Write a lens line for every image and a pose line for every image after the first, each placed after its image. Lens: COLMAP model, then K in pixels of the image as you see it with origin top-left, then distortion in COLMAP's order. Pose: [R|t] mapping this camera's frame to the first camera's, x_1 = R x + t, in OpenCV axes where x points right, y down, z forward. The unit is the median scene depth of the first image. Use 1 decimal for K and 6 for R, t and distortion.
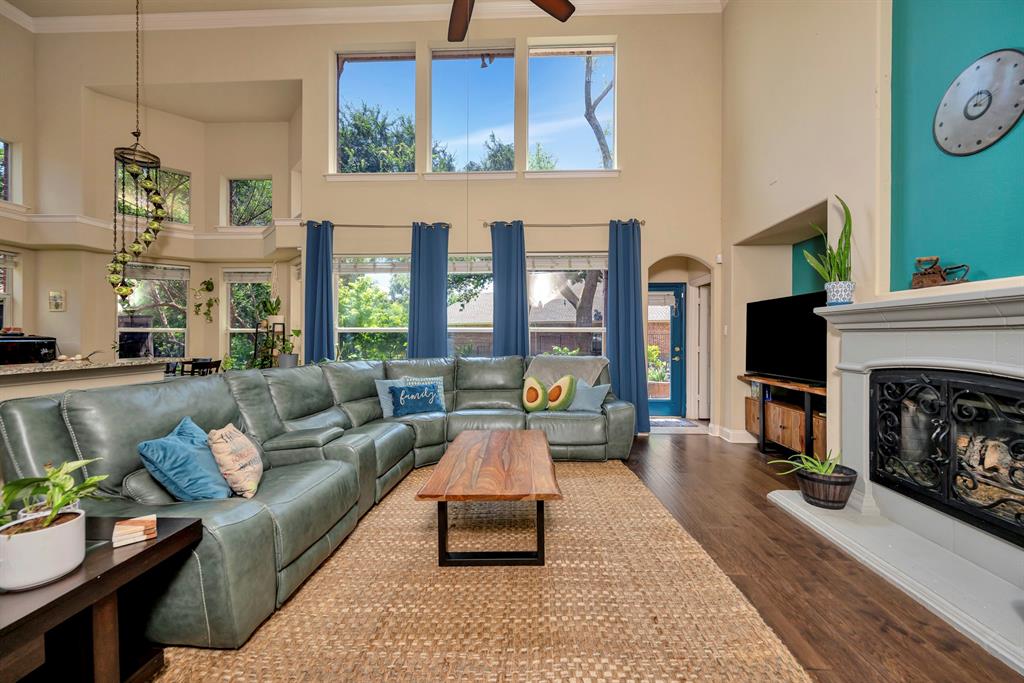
lens RADIAL K [[407.9, 0, 514.7], [0, 407.9, 336.4], [0, 0, 1]] dist [0.005692, 0.000718]
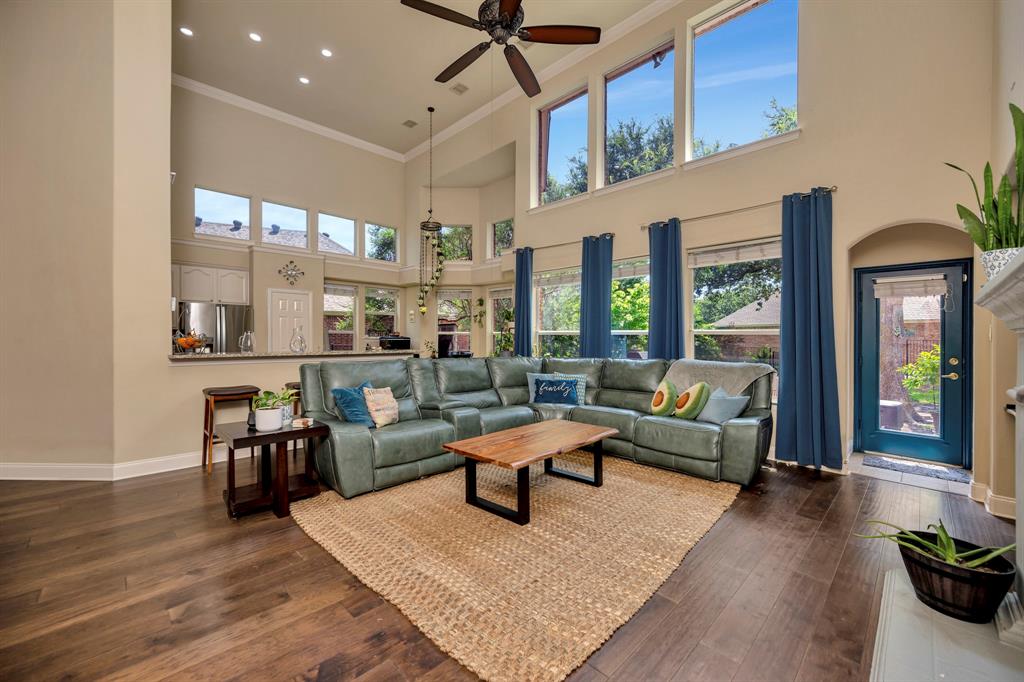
lens RADIAL K [[407.9, 0, 506.6], [0, 407.9, 339.3], [0, 0, 1]] dist [0.005692, 0.000718]
pose [[0.729690, 0.008991, -0.683719, 0.386019], [-0.008916, 0.999954, 0.003634, 0.000354], [0.683720, 0.003444, 0.729736, 0.035501]]
